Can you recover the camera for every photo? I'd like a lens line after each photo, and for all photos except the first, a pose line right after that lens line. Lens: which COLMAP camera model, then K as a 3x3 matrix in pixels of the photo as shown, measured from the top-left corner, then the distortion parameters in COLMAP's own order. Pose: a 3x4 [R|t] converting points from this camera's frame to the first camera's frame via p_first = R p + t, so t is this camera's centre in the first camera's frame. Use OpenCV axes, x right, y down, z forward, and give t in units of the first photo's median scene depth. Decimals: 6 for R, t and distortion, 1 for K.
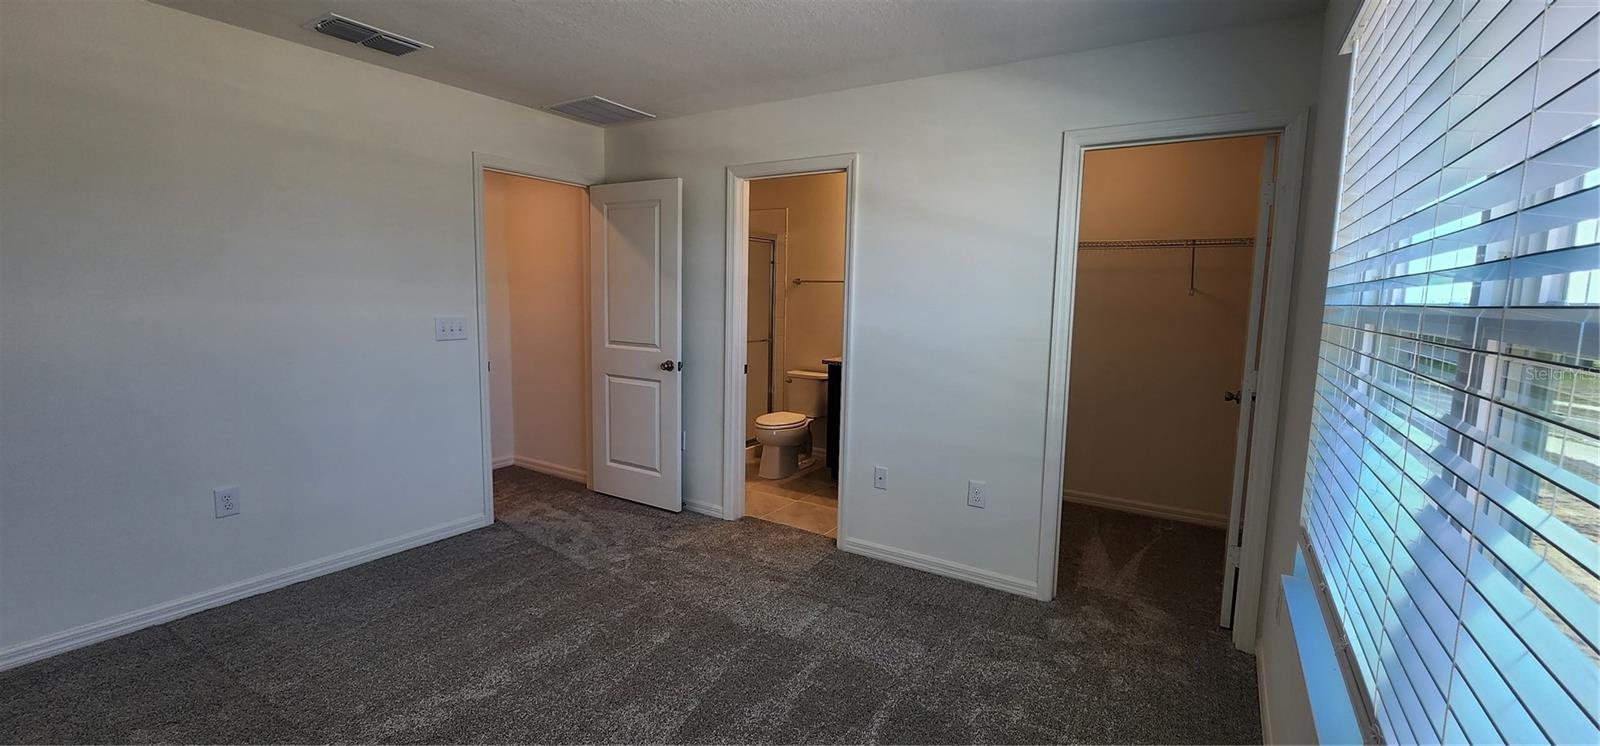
lens RADIAL K [[661.2, 0, 800.0], [0, 661.2, 373.0], [0, 0, 1]] dist [-0.000584, -0.000560]
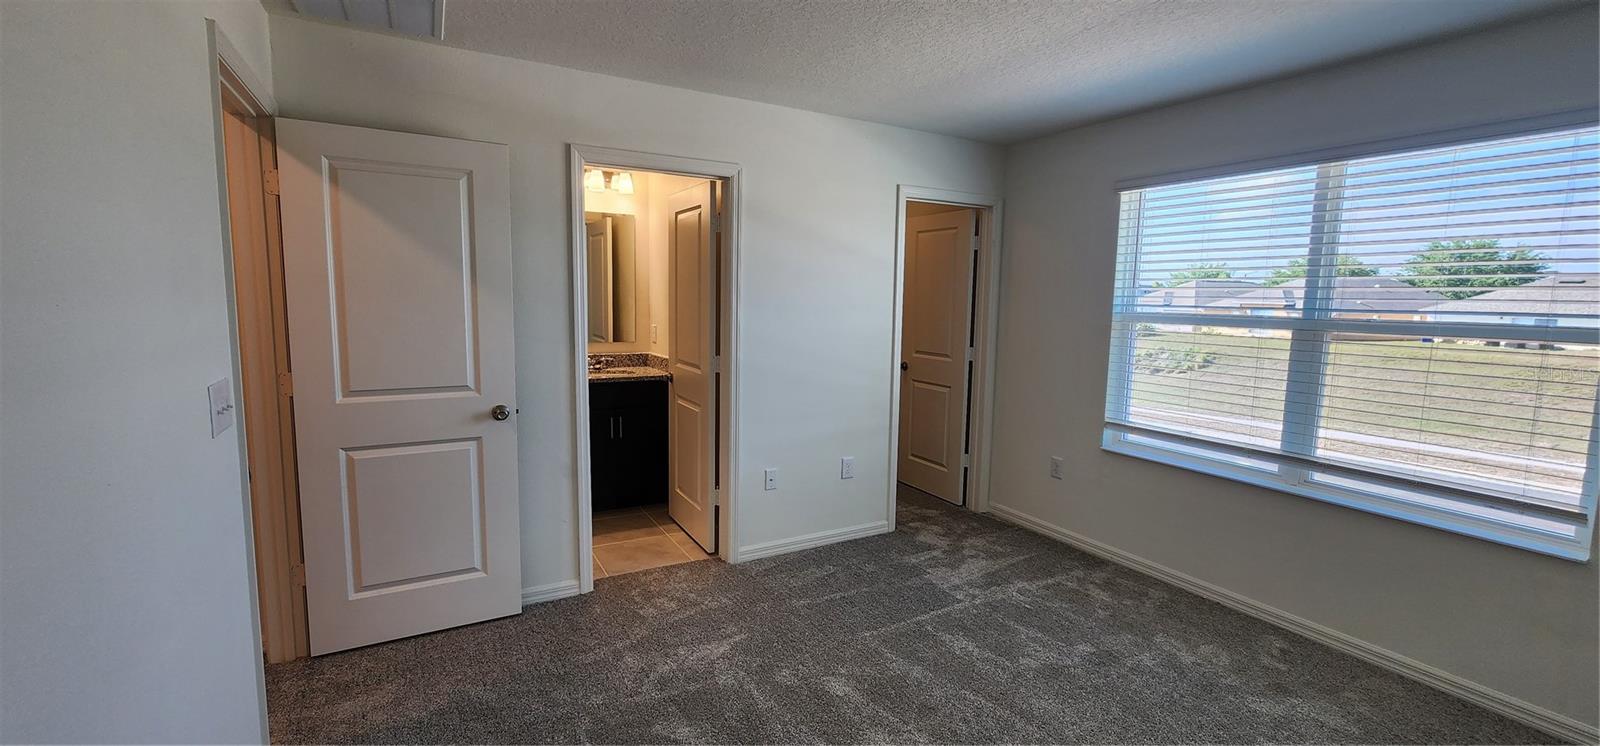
lens RADIAL K [[661.0, 0, 796.5], [0, 661.0, 374.1], [0, 0, 1]] dist [0.000235, 0.000069]
pose [[0.468281, -0.119491, 0.875462, -0.662926], [0.098170, 0.991715, 0.082847, -0.079584], [-0.878109, 0.047148, 0.476132, 0.394872]]
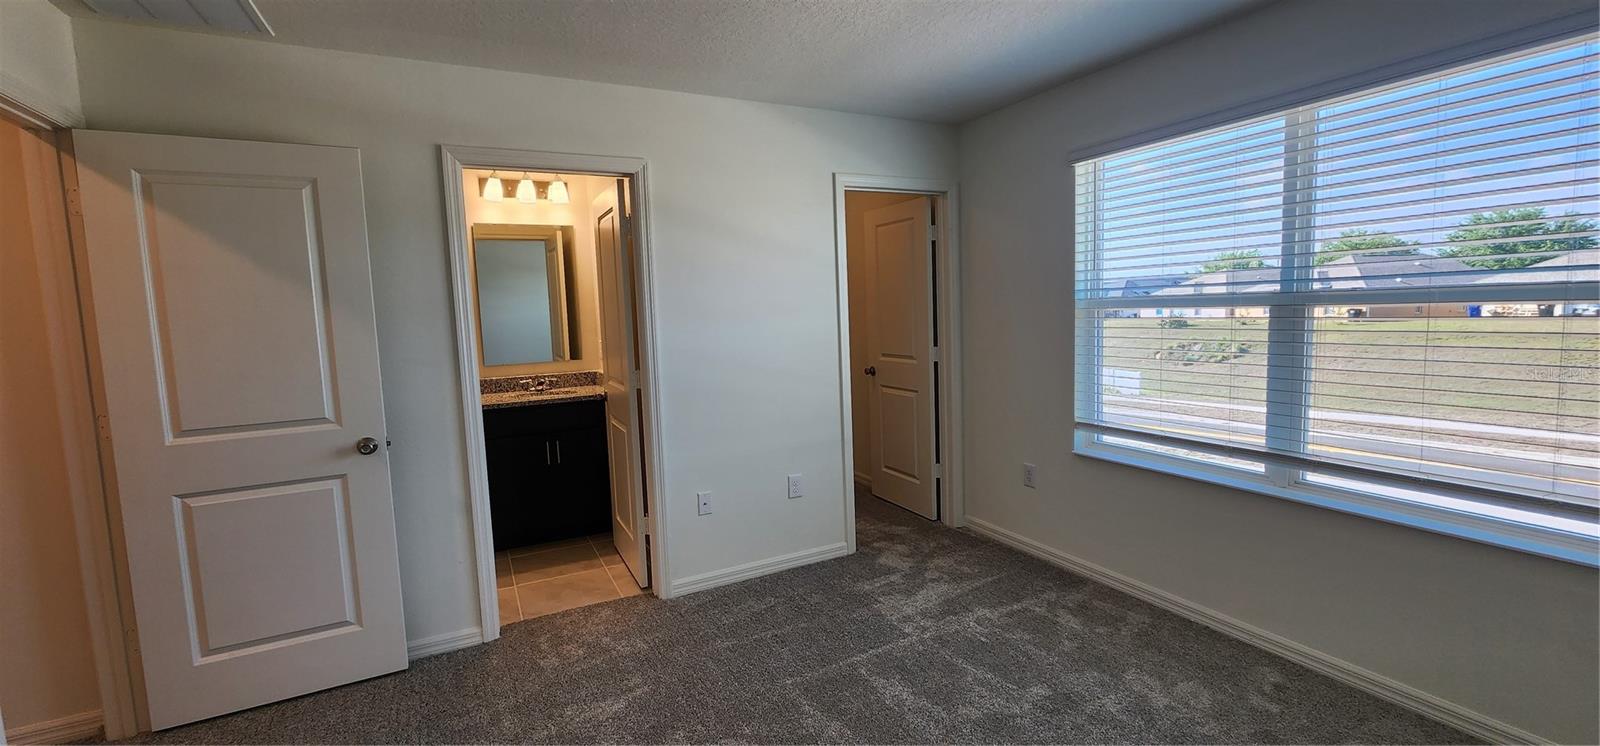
lens RADIAL K [[661.2, 0, 800.0], [0, 661.2, 373.0], [0, 0, 1]] dist [-0.000584, -0.000560]
pose [[0.494778, -0.128279, 0.859499, -0.527786], [0.150709, 0.986725, 0.060510, -0.056263], [-0.855851, 0.099595, 0.507543, 0.328978]]
